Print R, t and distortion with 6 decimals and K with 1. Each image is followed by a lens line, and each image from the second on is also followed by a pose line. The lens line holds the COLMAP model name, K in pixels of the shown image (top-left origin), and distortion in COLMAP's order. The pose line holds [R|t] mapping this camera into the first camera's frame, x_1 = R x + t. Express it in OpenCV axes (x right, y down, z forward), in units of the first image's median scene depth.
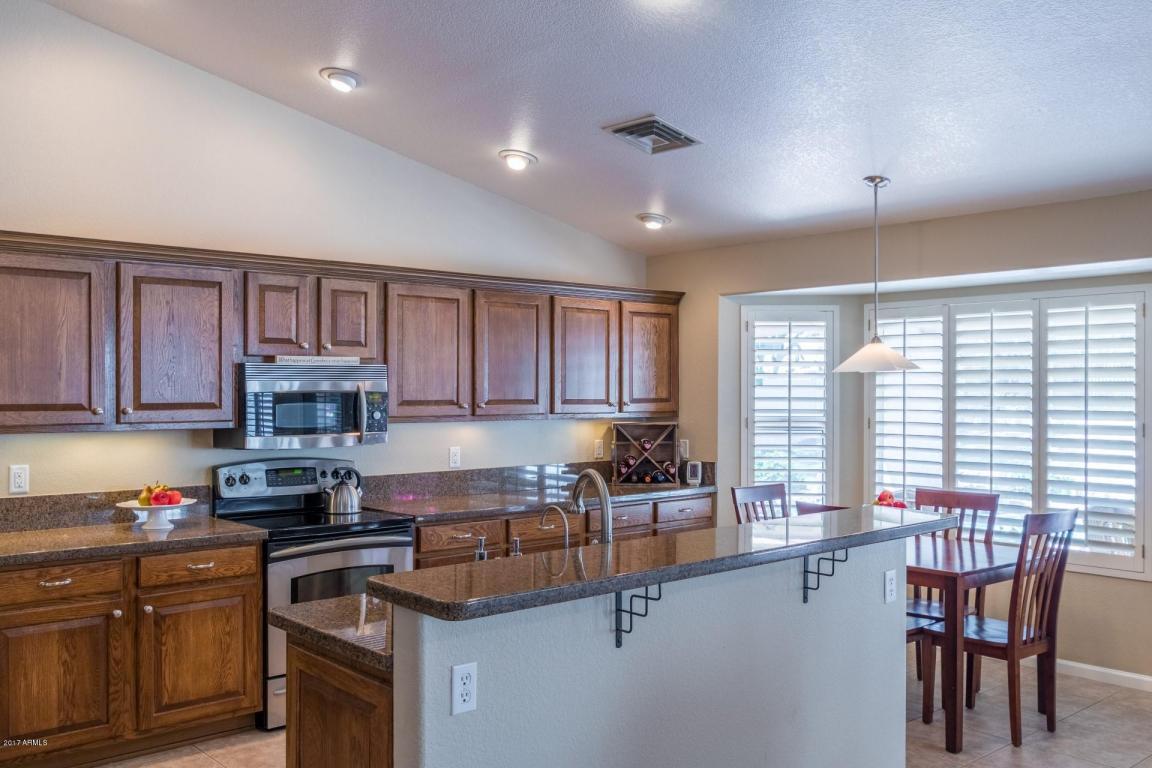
lens RADIAL K [[1003.3, 0, 563.3], [0, 1003.3, 389.9], [0, 0, 1]] dist [-0.003990, 0.003723]
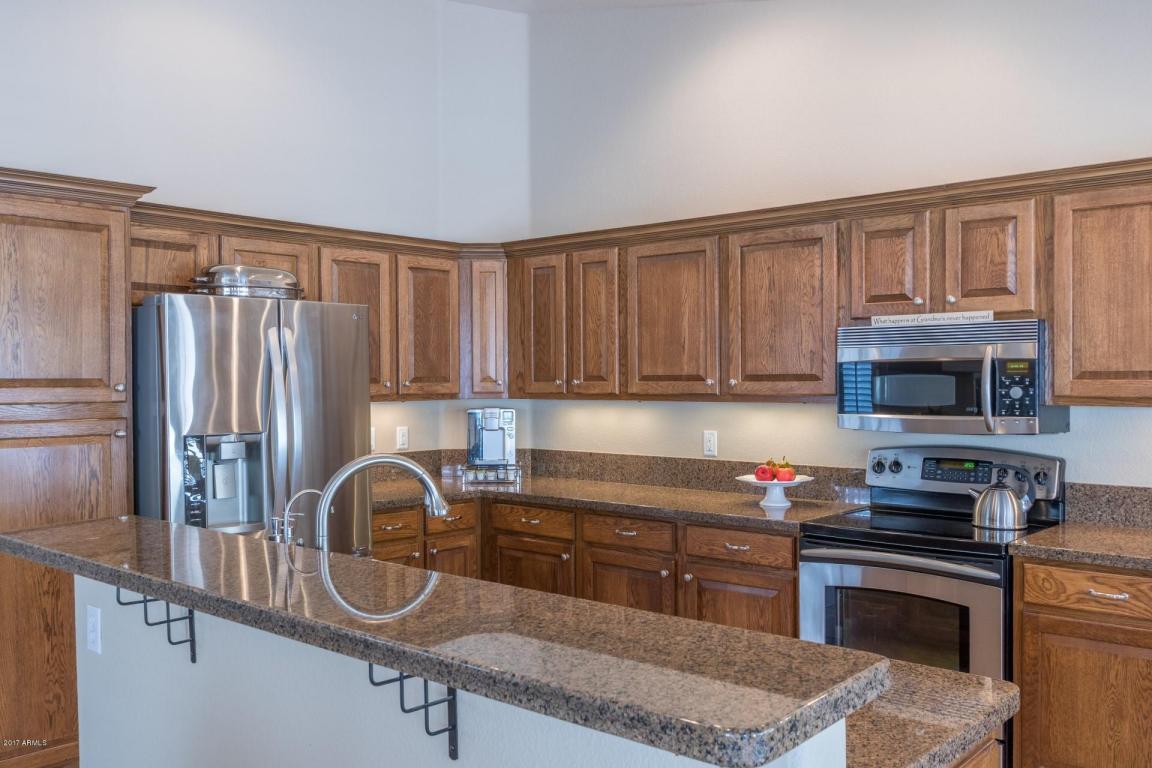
lens RADIAL K [[1003.3, 0, 574.9], [0, 1003.3, 389.1], [0, 0, 1]] dist [-0.003990, 0.003723]
pose [[0.122435, 0.011037, -0.992415, 0.481753], [0.005632, 0.999914, 0.011815, 0.013460], [0.992461, -0.007036, 0.122362, 0.639619]]
